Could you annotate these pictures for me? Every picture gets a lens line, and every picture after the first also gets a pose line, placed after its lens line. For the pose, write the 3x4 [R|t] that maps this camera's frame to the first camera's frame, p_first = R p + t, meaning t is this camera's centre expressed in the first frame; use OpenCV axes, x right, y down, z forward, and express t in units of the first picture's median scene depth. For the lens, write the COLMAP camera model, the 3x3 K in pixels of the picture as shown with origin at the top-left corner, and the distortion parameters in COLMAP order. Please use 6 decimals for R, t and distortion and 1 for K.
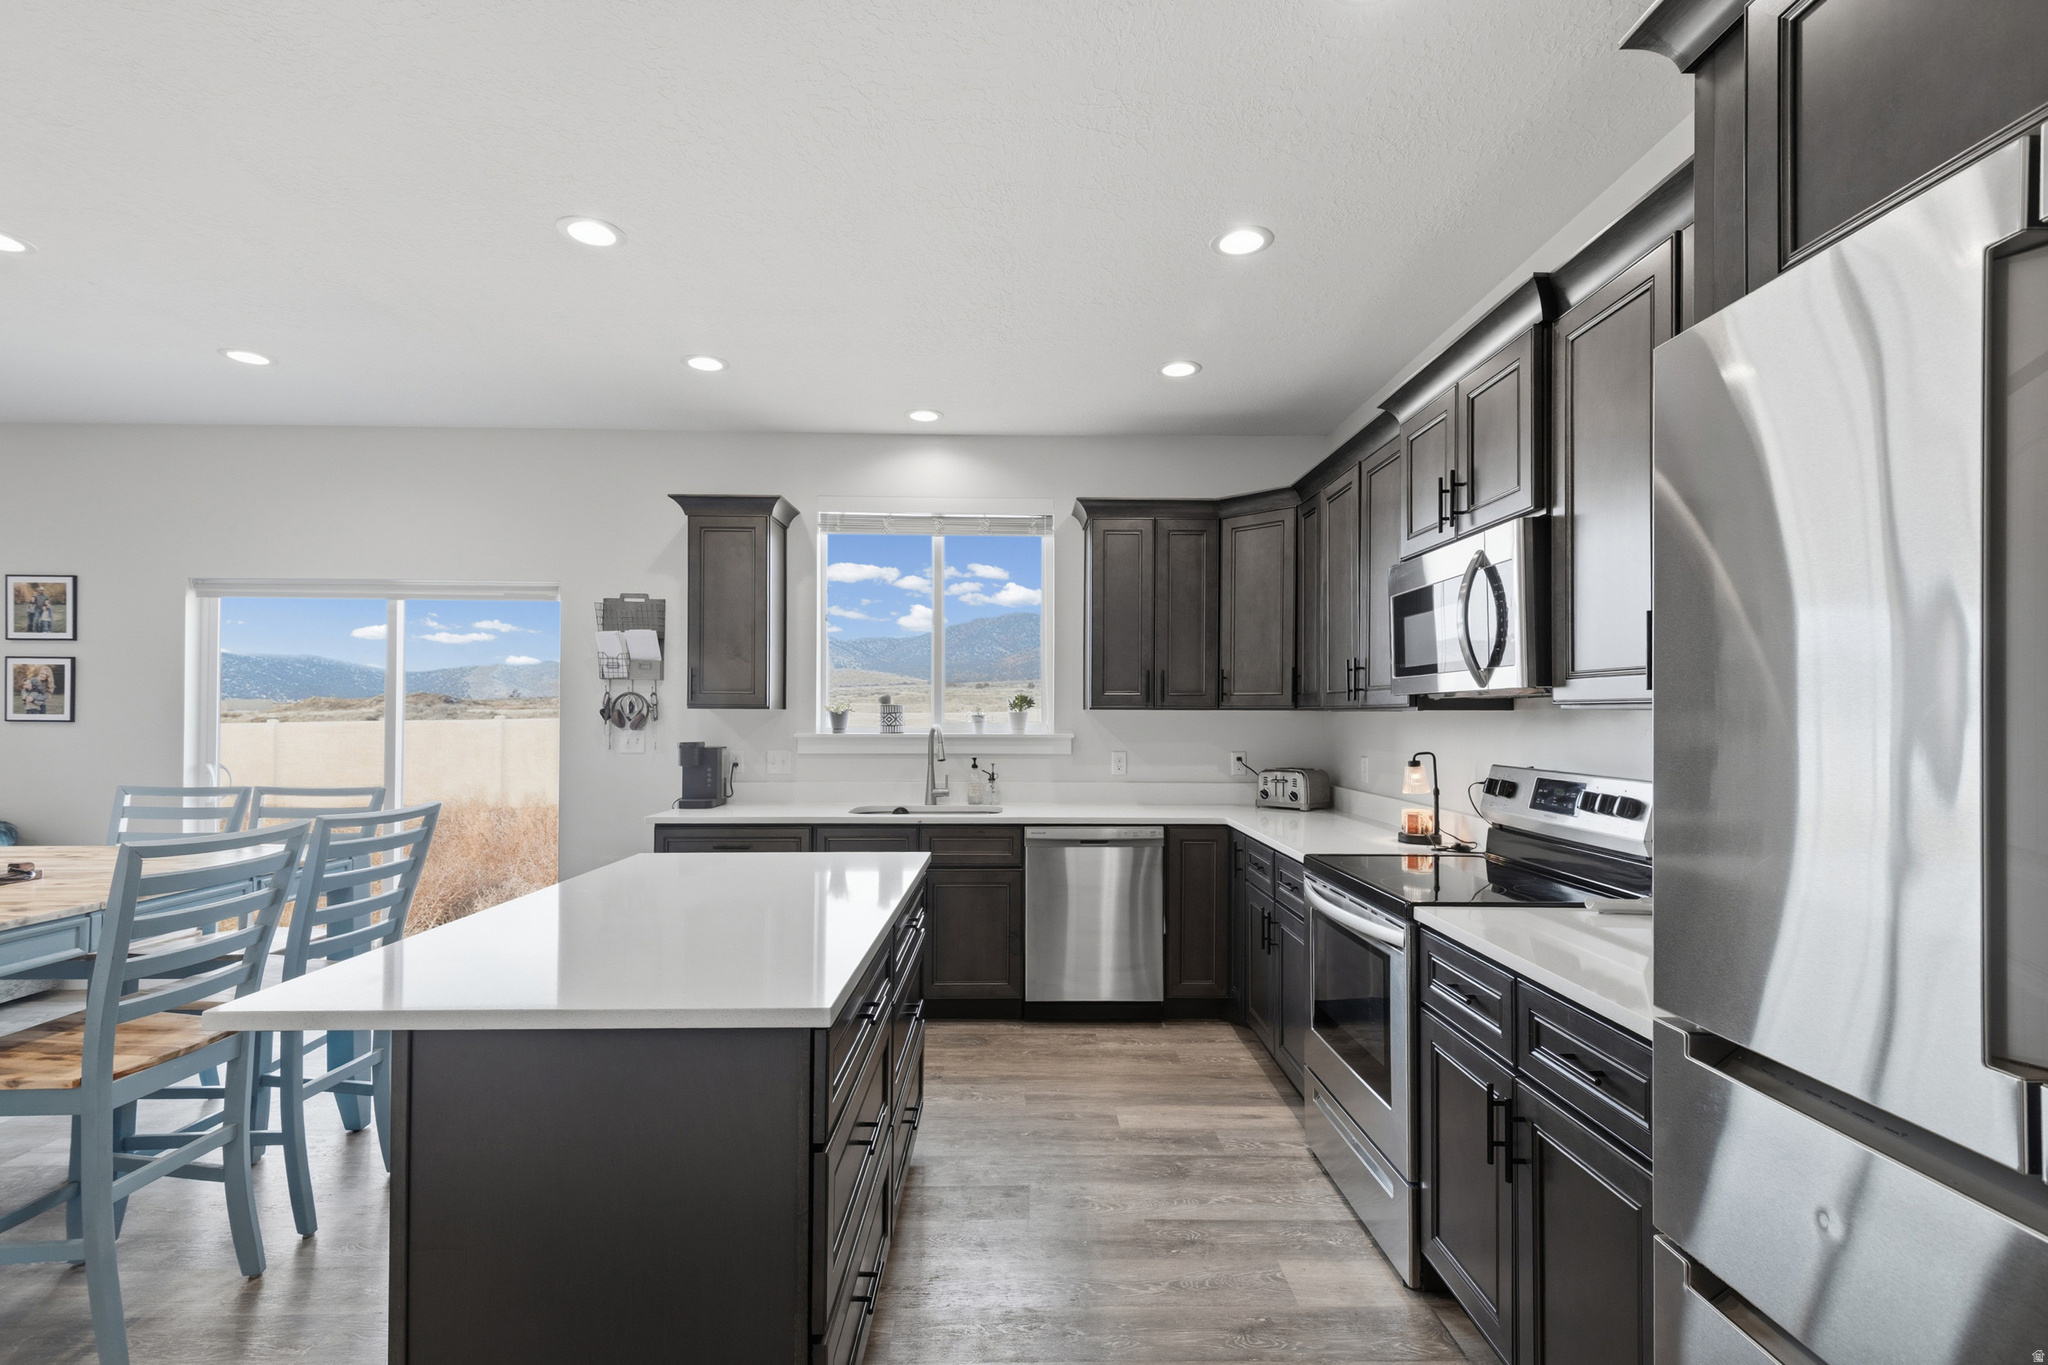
lens RADIAL K [[941.7, 0, 1030.9], [0, 941.7, 700.5], [0, 0, 1]] dist [0.035500, -0.014312]
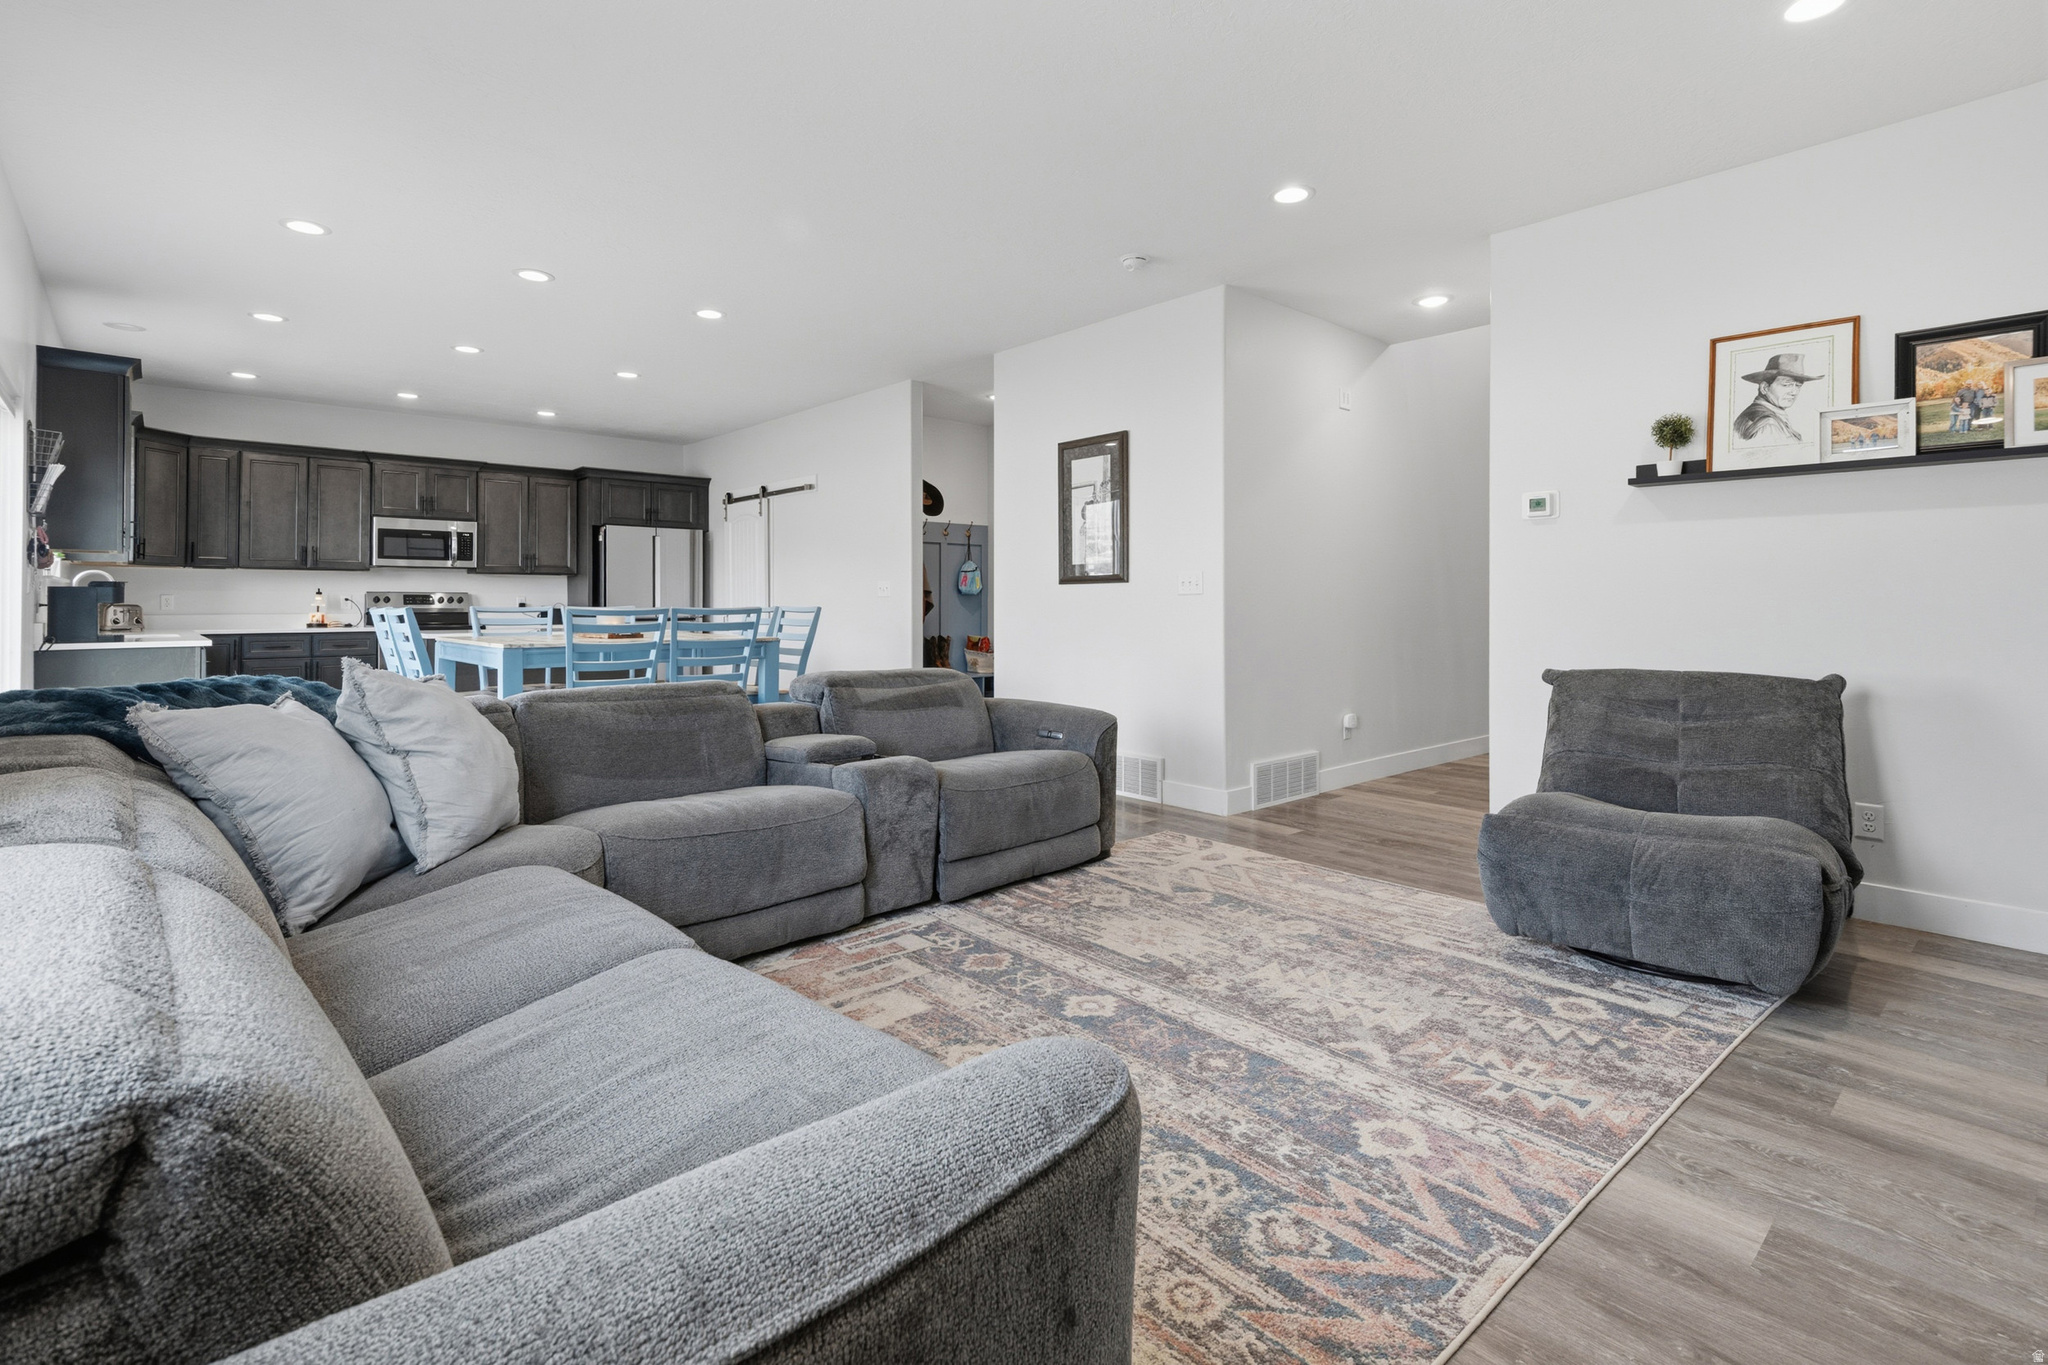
lens RADIAL K [[941.7, 0, 1003.5], [0, 941.7, 590.6], [0, 0, 1]] dist [0.035500, -0.014312]
pose [[-0.654701, 0.006873, 0.755857, -1.775379], [-0.014299, 0.999667, -0.021475, 0.062163], [-0.755753, -0.024868, -0.654384, 0.904147]]
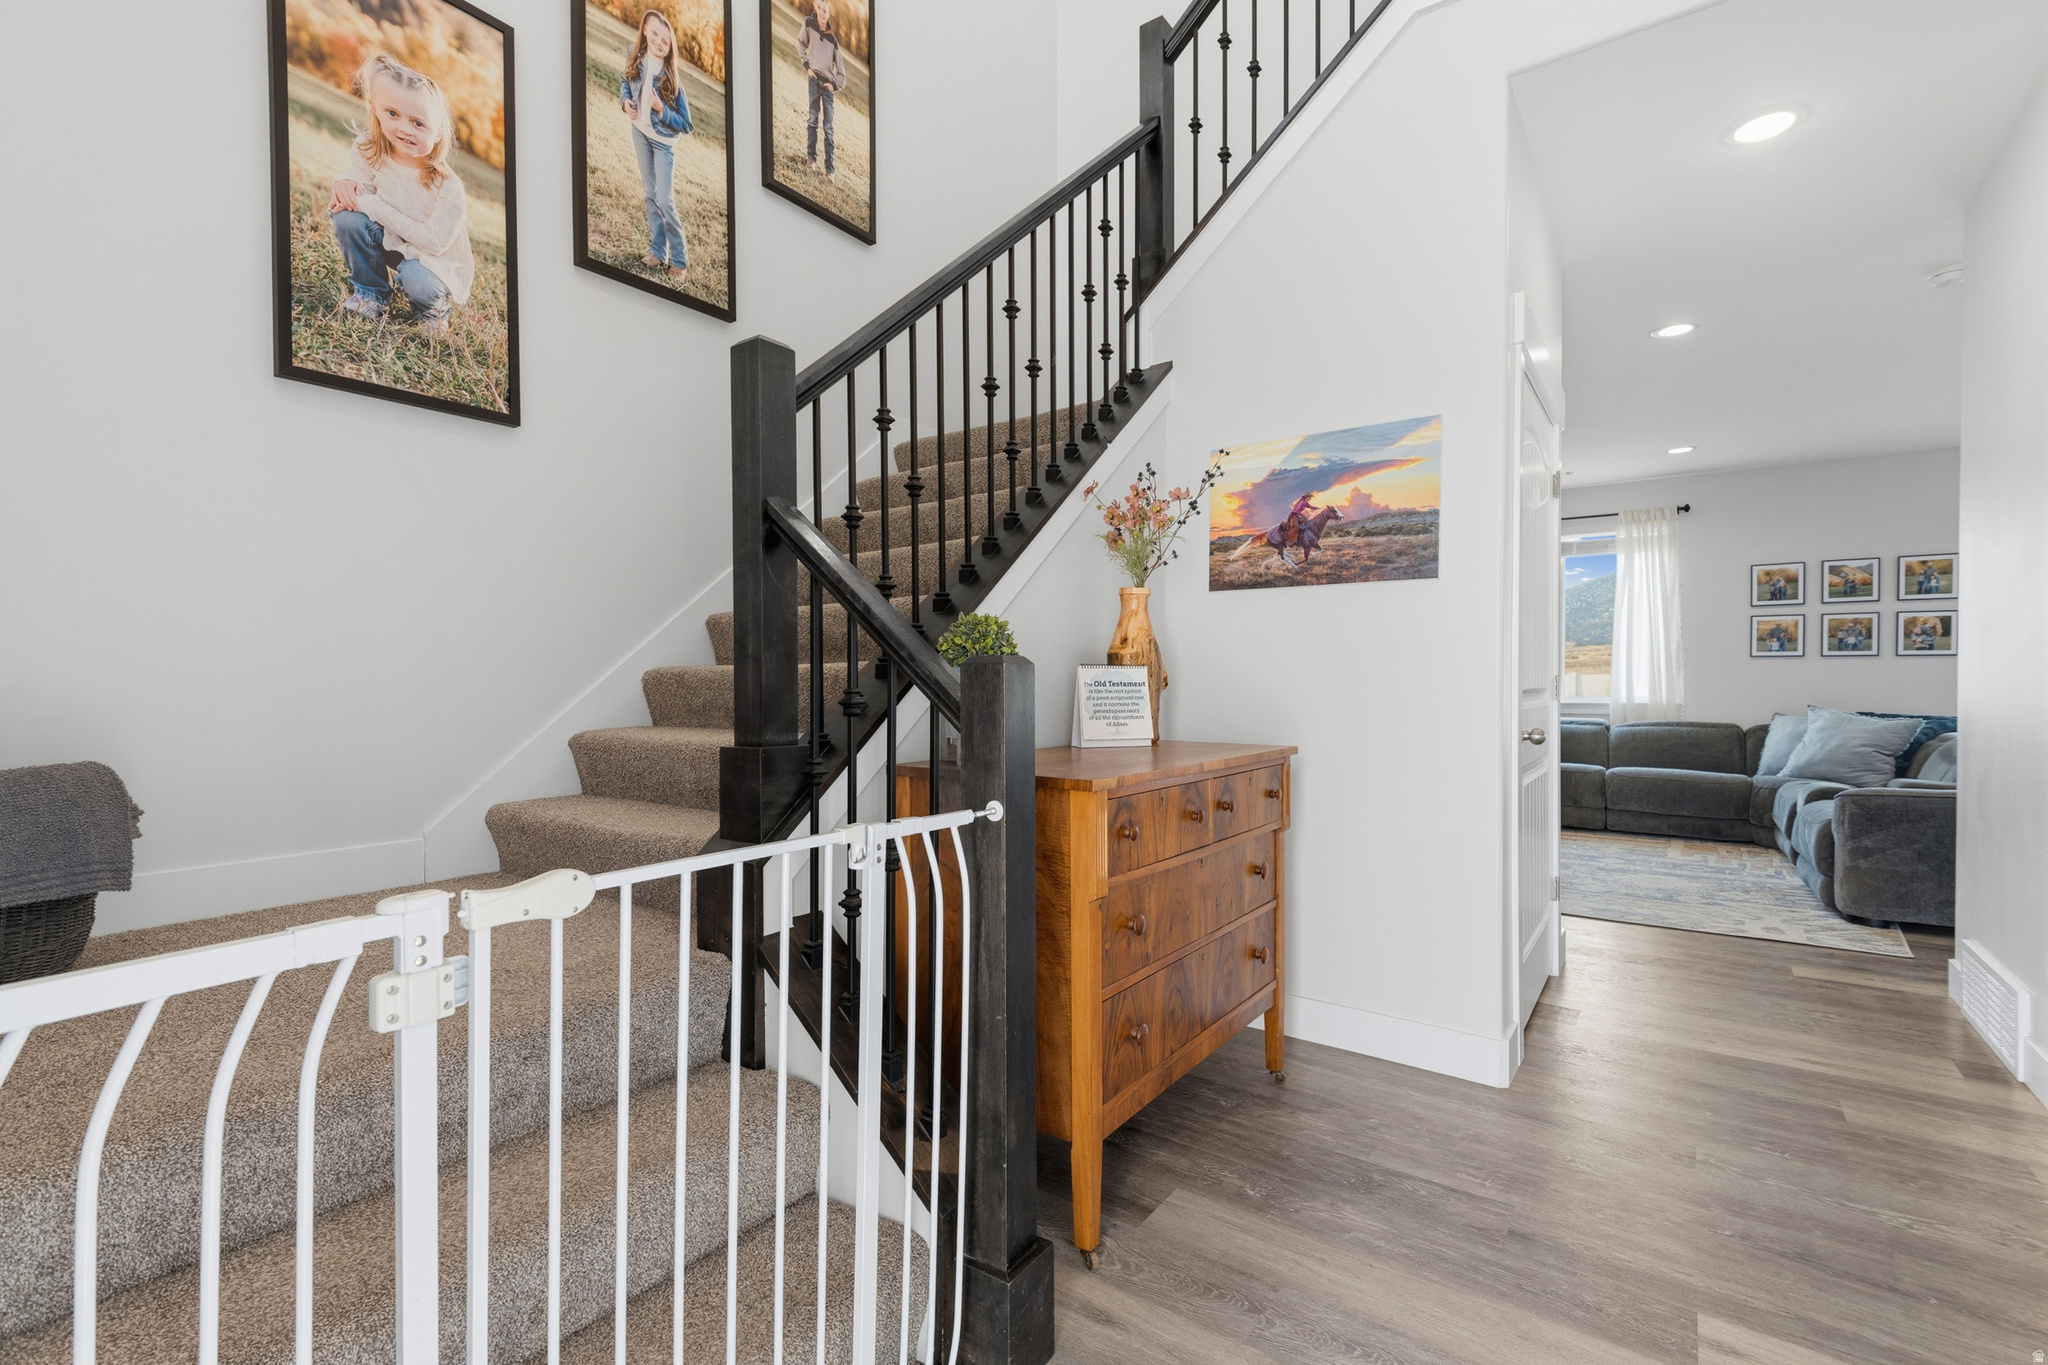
lens RADIAL K [[941.7, 0, 1014.0], [0, 941.7, 682.7], [0, 0, 1]] dist [0.035500, -0.014312]
pose [[0.809943, -0.000912, -0.586507, -1.295736], [0.005215, 0.999970, 0.005646, 0.046593], [0.586485, -0.007631, 0.809924, -0.967459]]
